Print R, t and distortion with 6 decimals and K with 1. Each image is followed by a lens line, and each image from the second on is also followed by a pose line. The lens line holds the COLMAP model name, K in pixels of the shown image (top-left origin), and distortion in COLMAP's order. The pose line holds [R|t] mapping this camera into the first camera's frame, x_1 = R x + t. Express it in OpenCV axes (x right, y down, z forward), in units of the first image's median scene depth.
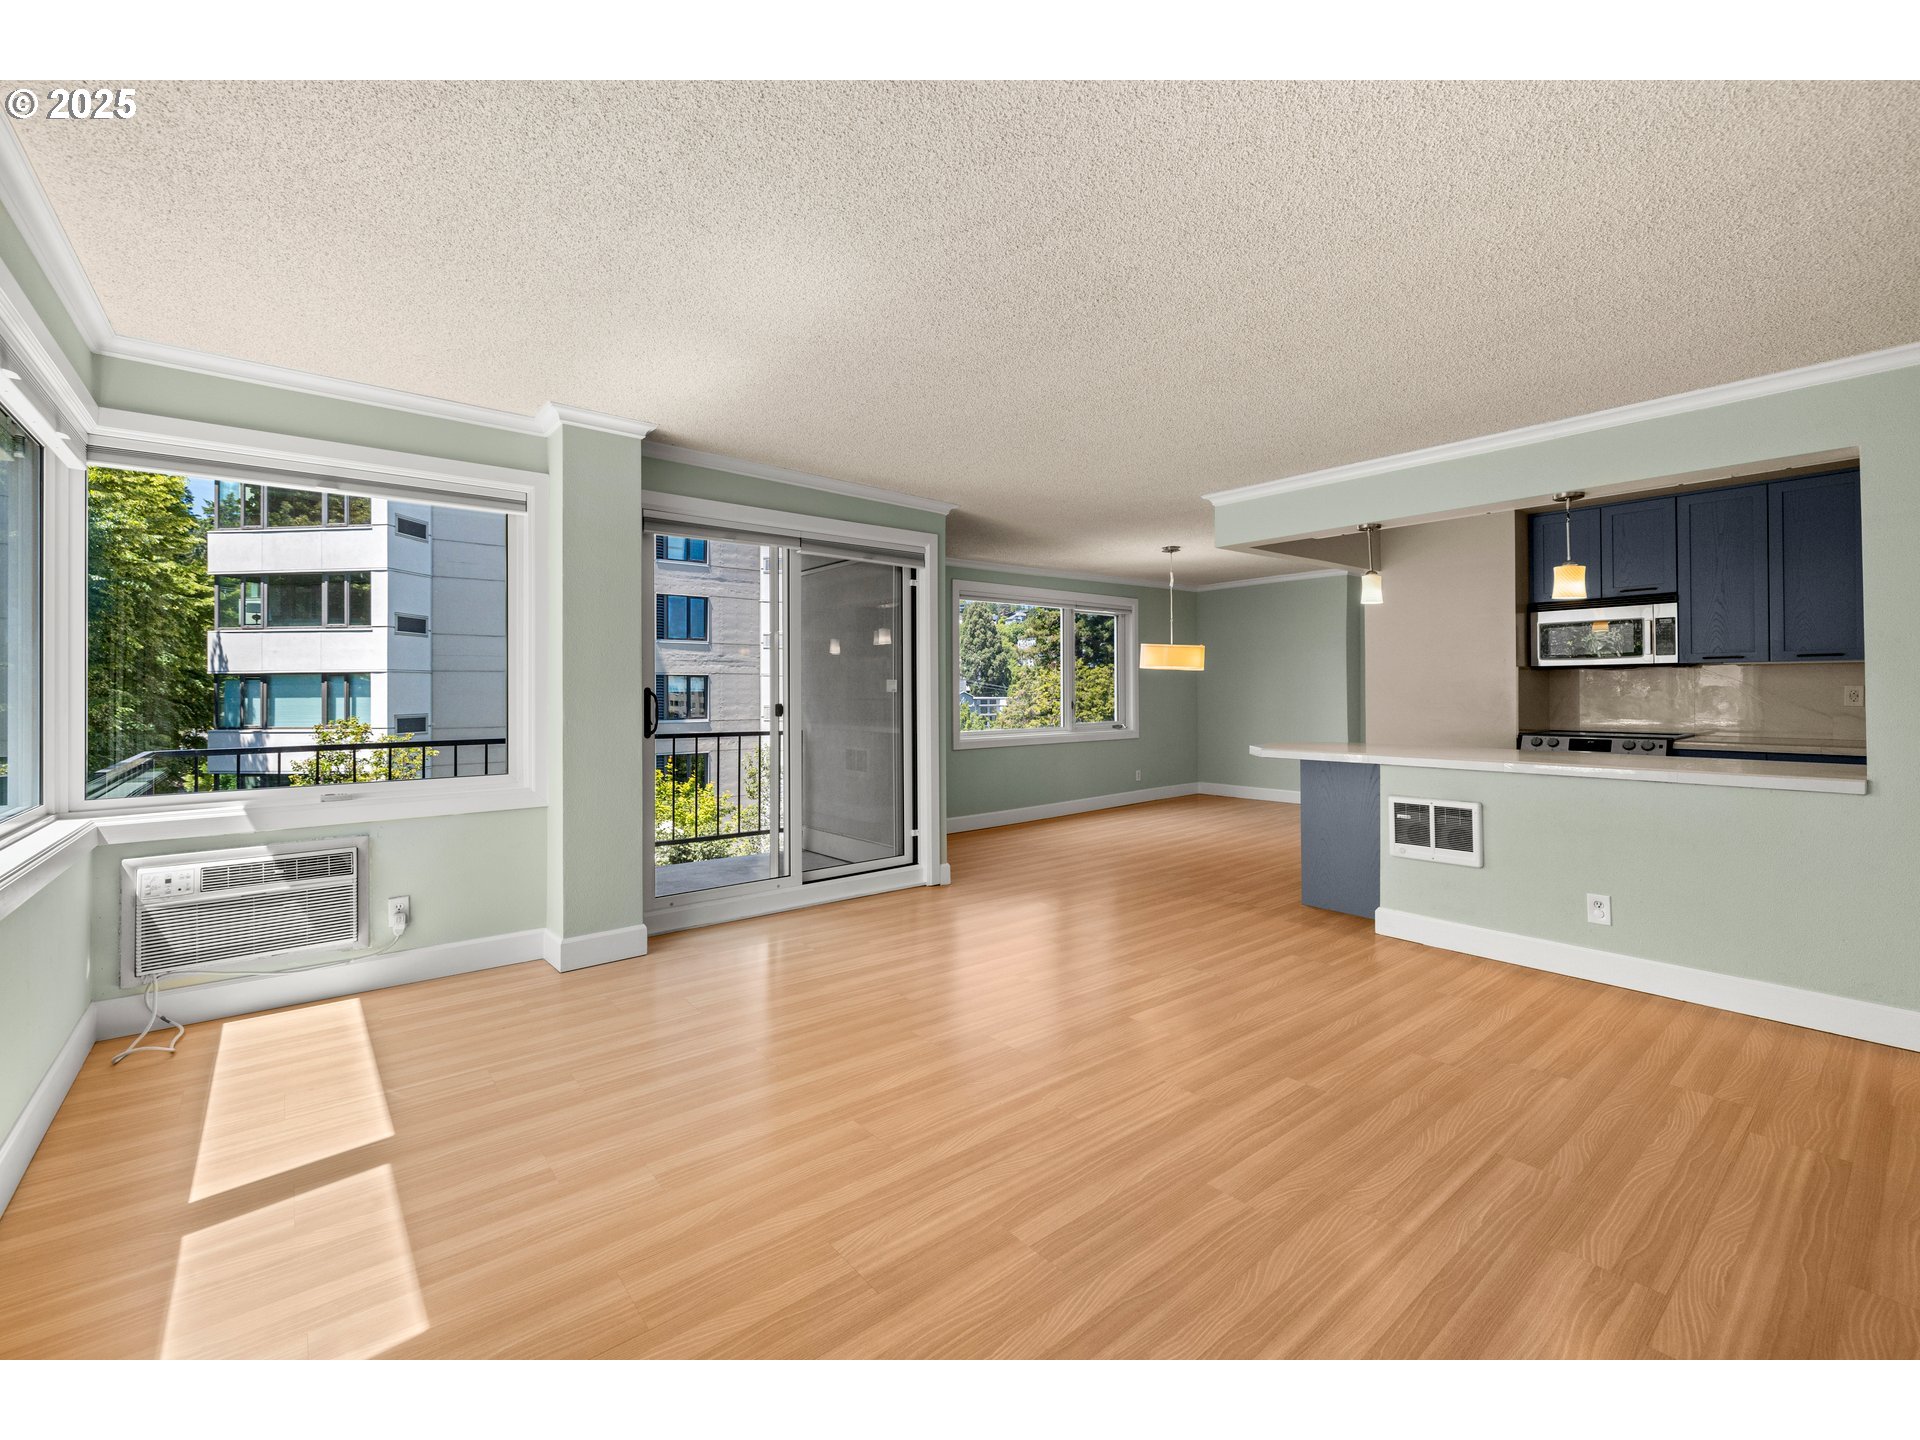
lens RADIAL K [[821.7, 0, 965.1], [0, 821.7, 682.4], [0, 0, 1]] dist [0.000276, -0.000101]
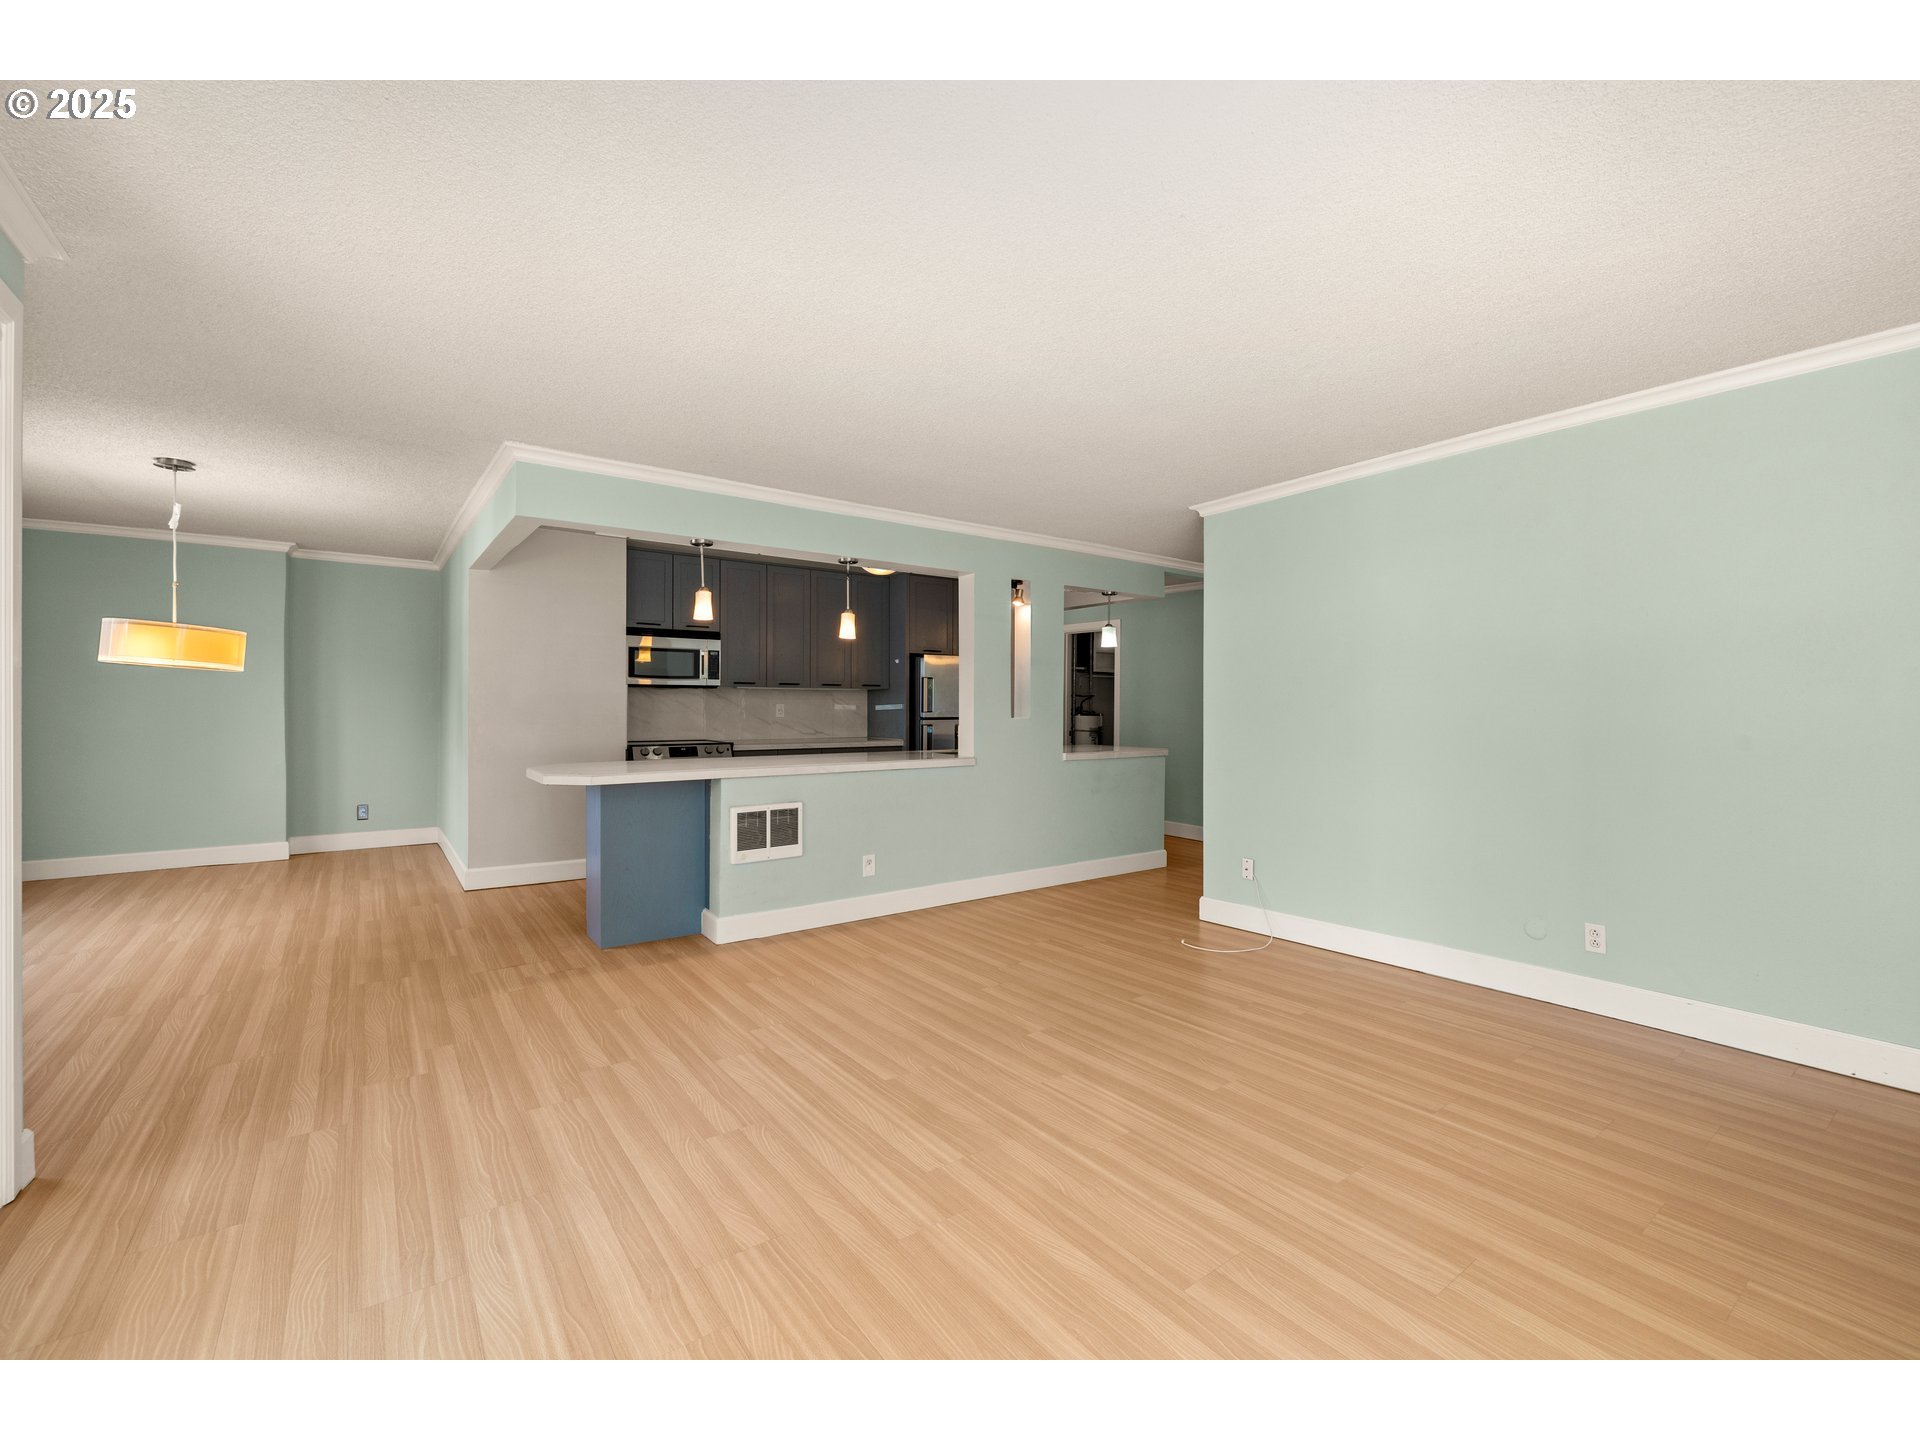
lens RADIAL K [[810.9, 0, 961.5], [0, 810.9, 688.8], [0, 0, 1]] dist [0.007443, -0.000176]
pose [[0.058271, 0.024017, 0.998012, -0.440794], [-0.015383, 0.999613, -0.023158, 0.006066], [-0.998182, -0.014003, 0.058618, 0.574993]]
